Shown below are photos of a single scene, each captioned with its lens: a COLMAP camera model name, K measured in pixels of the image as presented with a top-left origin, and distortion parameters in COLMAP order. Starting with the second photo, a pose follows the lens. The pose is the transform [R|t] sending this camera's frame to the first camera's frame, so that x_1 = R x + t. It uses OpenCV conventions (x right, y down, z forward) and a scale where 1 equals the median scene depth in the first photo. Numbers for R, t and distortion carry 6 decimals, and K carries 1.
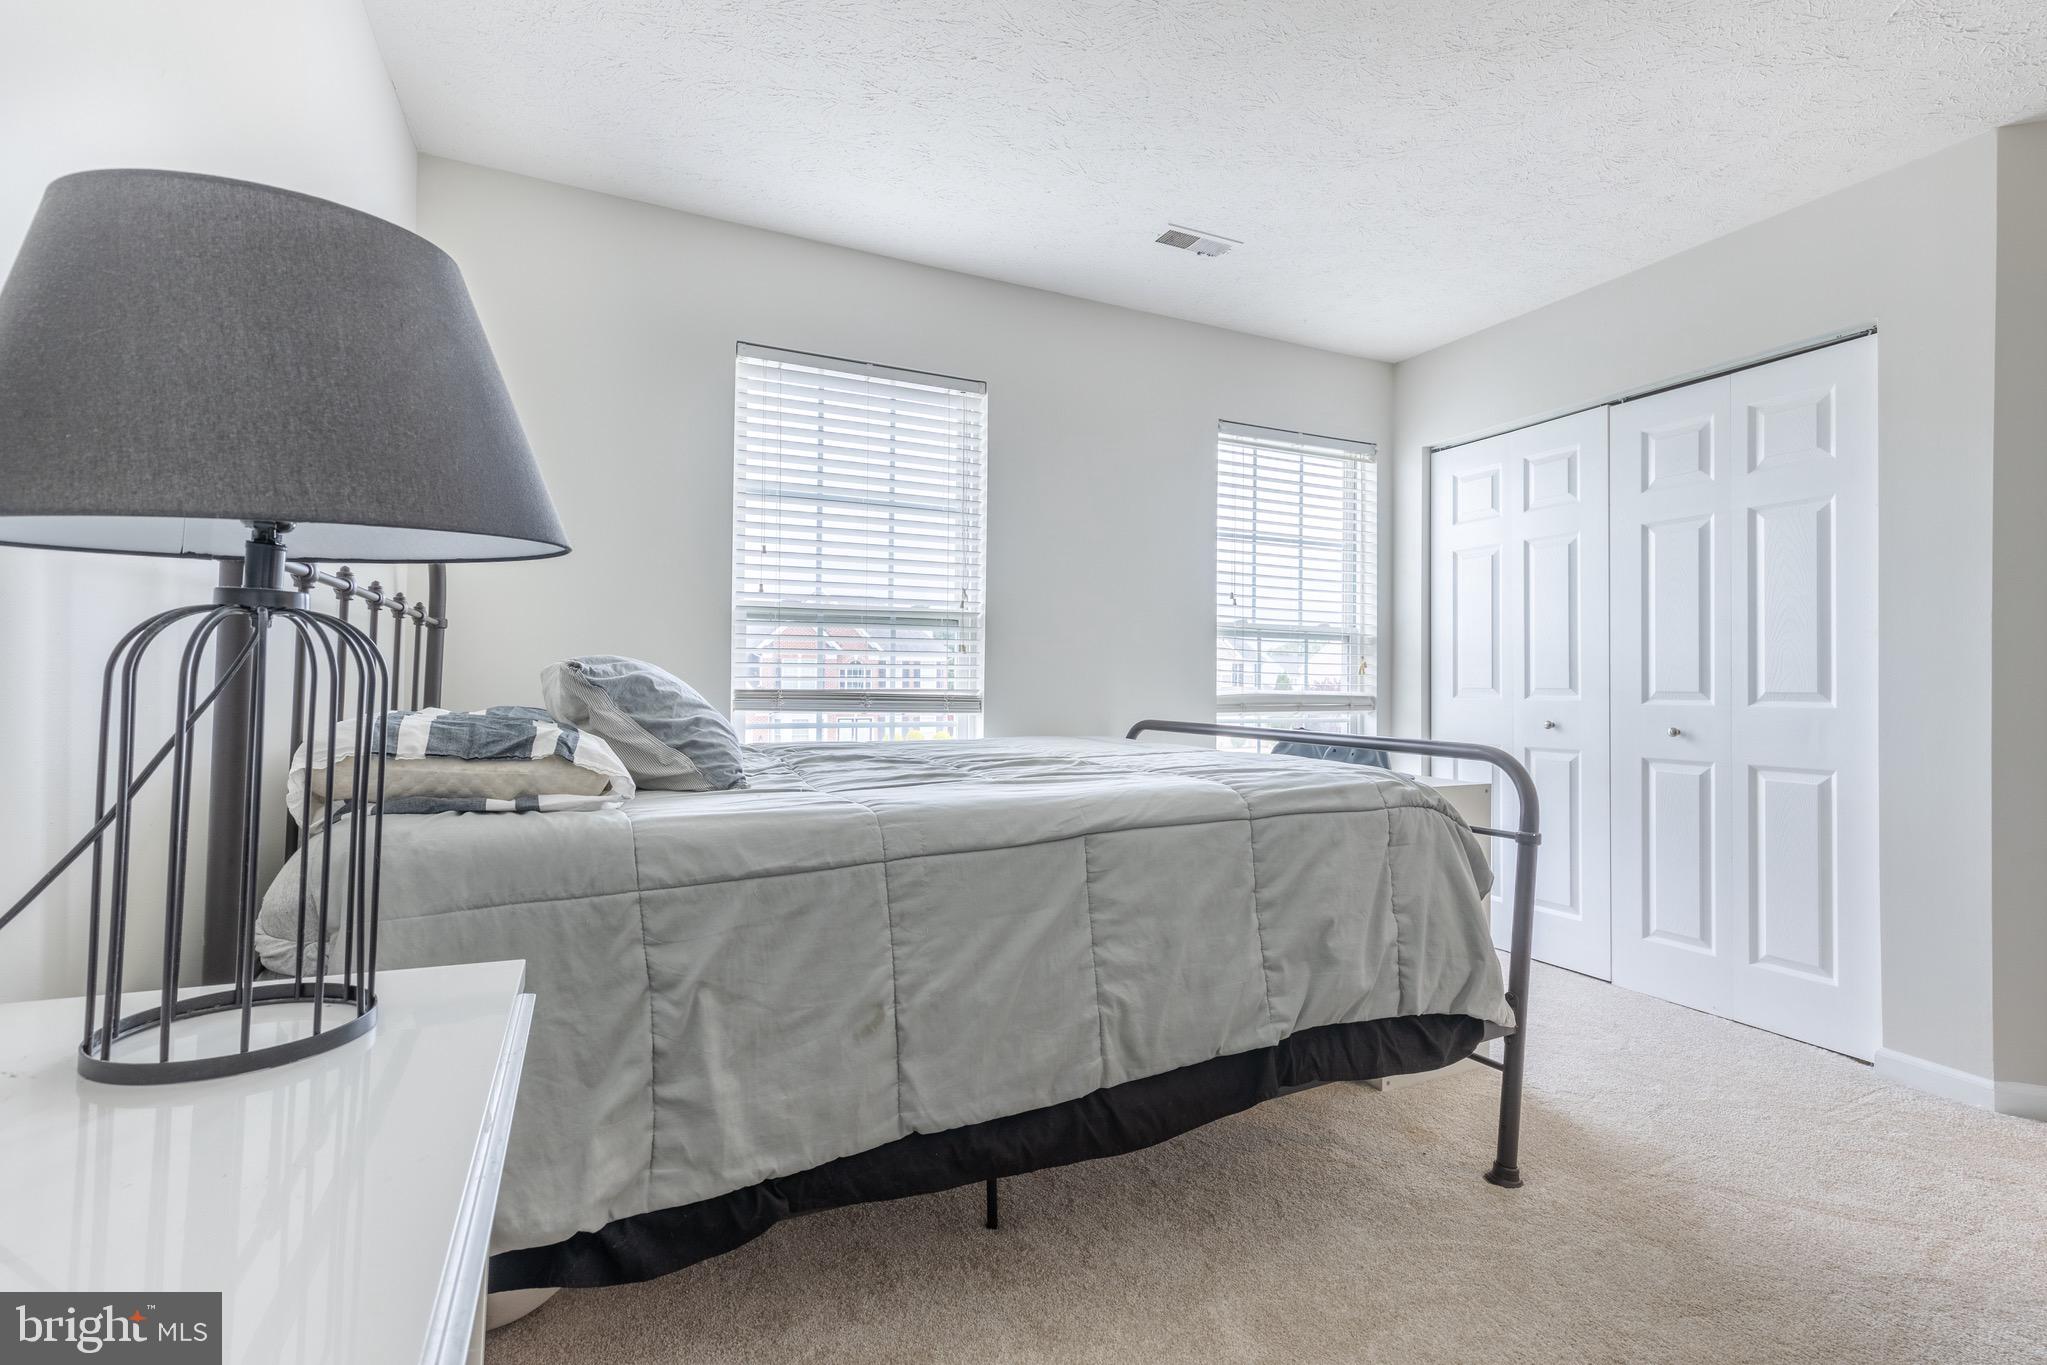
lens RADIAL K [[939.8, 0, 1071.6], [0, 939.8, 652.9], [0, 0, 1]] dist [0.038840, -0.000119]
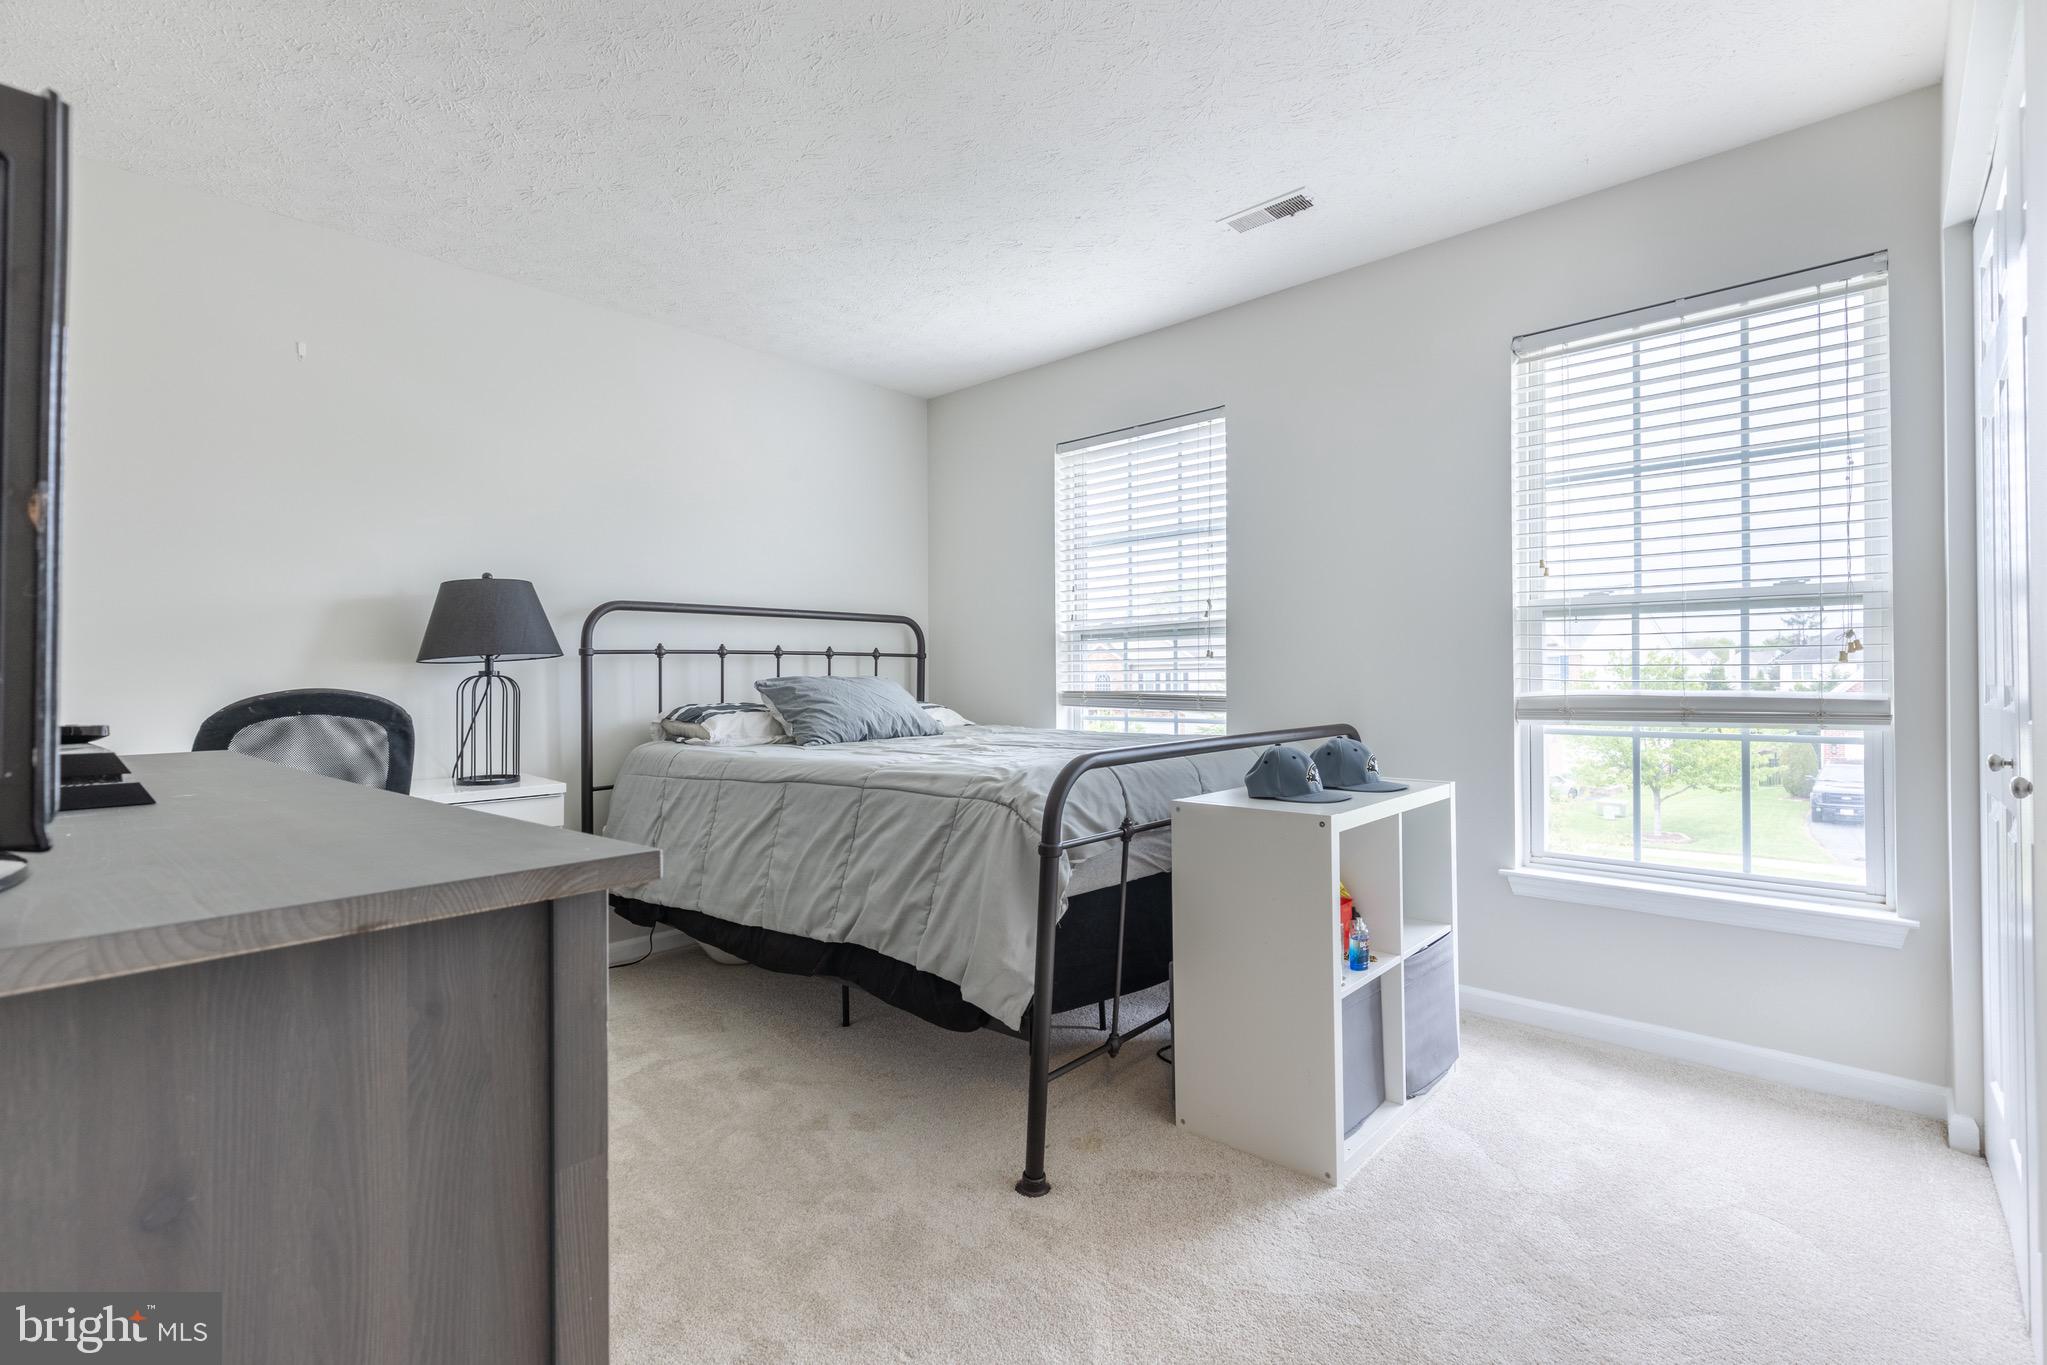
lens RADIAL K [[928.4, 0, 1029.4], [0, 928.4, 674.0], [0, 0, 1]] dist [0.005155, -0.000407]
pose [[0.365169, -0.019777, -0.930731, 0.838392], [0.041444, 0.999128, -0.004970, 0.016269], [0.930018, -0.036758, 0.365670, 0.408096]]
